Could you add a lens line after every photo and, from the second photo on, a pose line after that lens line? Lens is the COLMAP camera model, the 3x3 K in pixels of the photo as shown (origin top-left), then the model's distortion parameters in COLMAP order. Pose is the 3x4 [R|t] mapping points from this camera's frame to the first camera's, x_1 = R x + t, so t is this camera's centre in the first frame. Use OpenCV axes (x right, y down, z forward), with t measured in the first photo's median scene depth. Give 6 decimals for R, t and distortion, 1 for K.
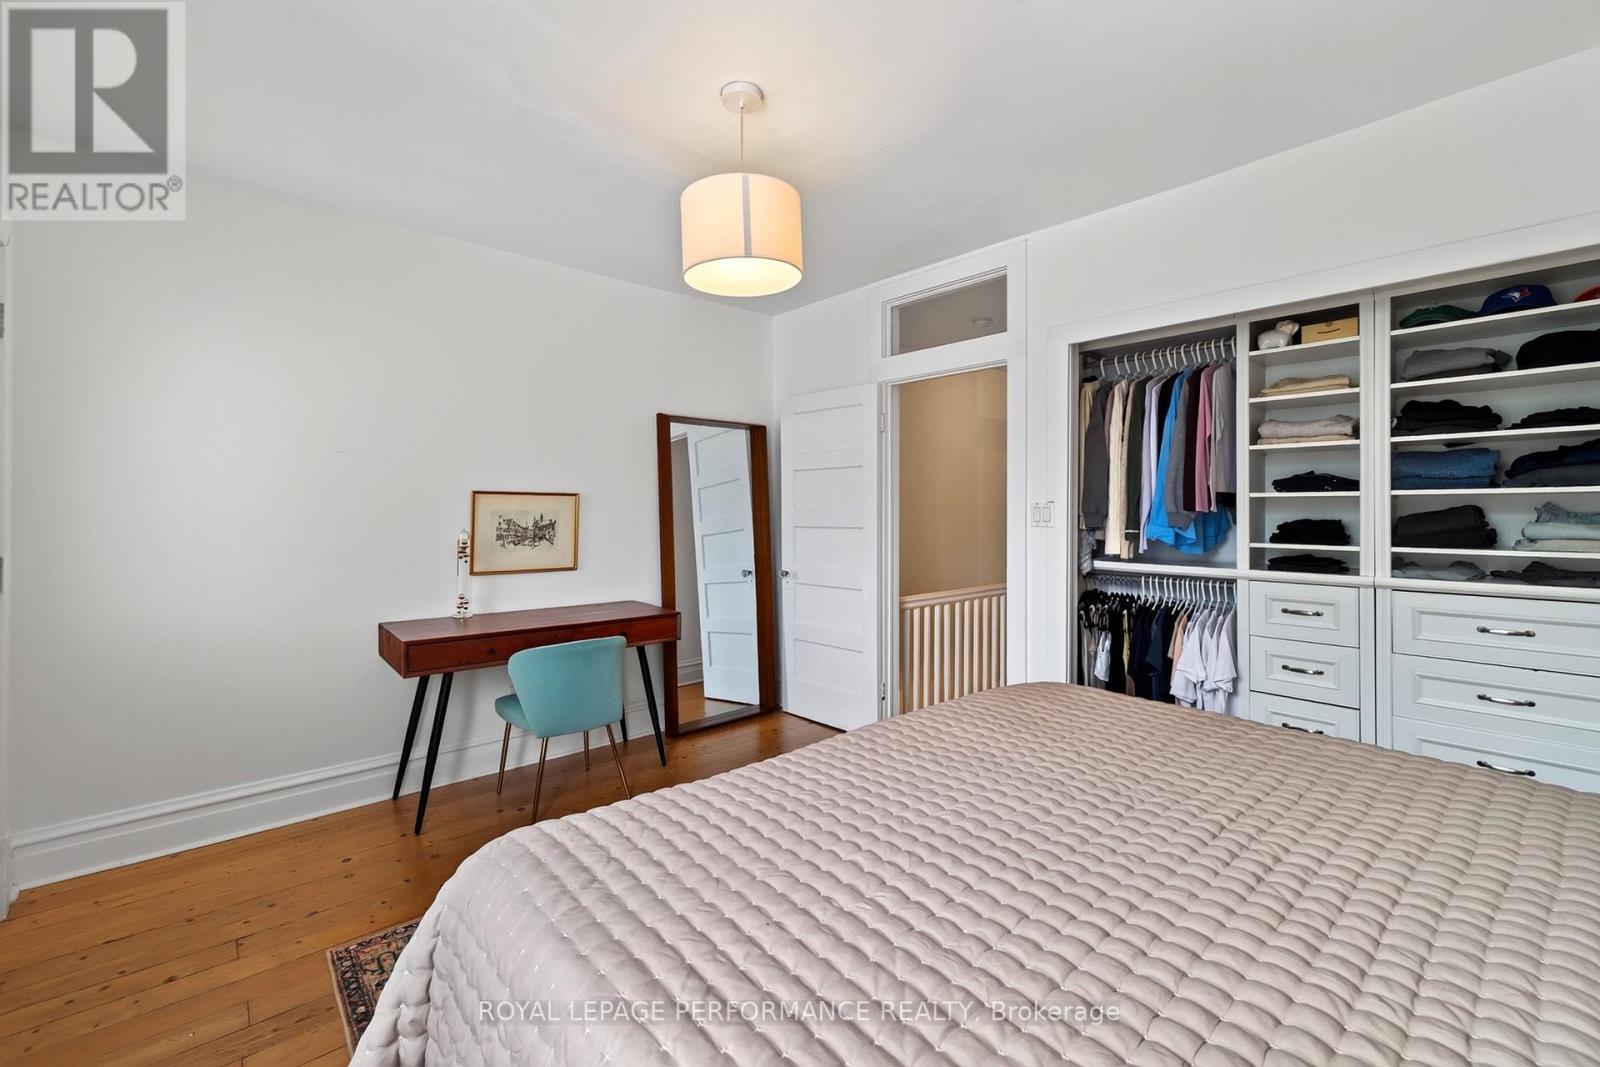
lens RADIAL K [[685.4, 0, 803.8], [0, 685.4, 516.6], [0, 0, 1]] dist [0.011487, -0.002309]
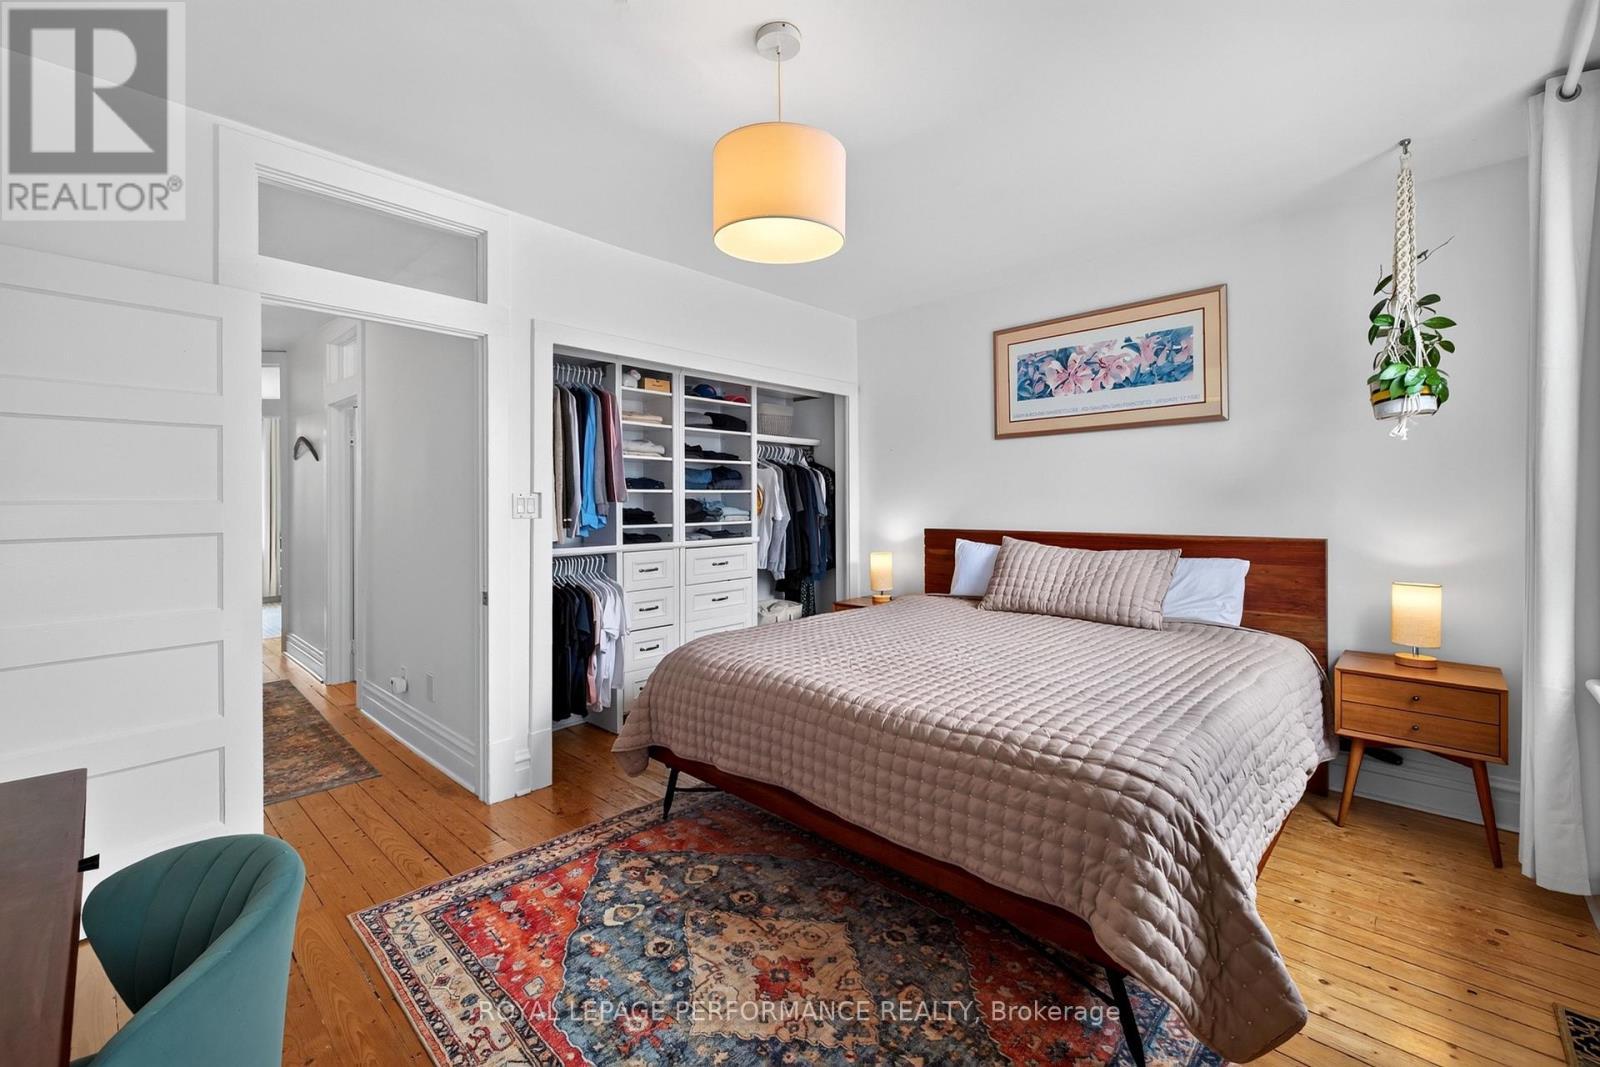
lens RADIAL K [[685.4, 0, 788.4], [0, 685.4, 500.8], [0, 0, 1]] dist [0.011487, -0.002309]
pose [[-0.083236, 0.003763, 0.996523, -0.772294], [0.006898, 0.999971, -0.003199, -0.003735], [-0.996506, 0.006608, -0.083260, 0.819872]]
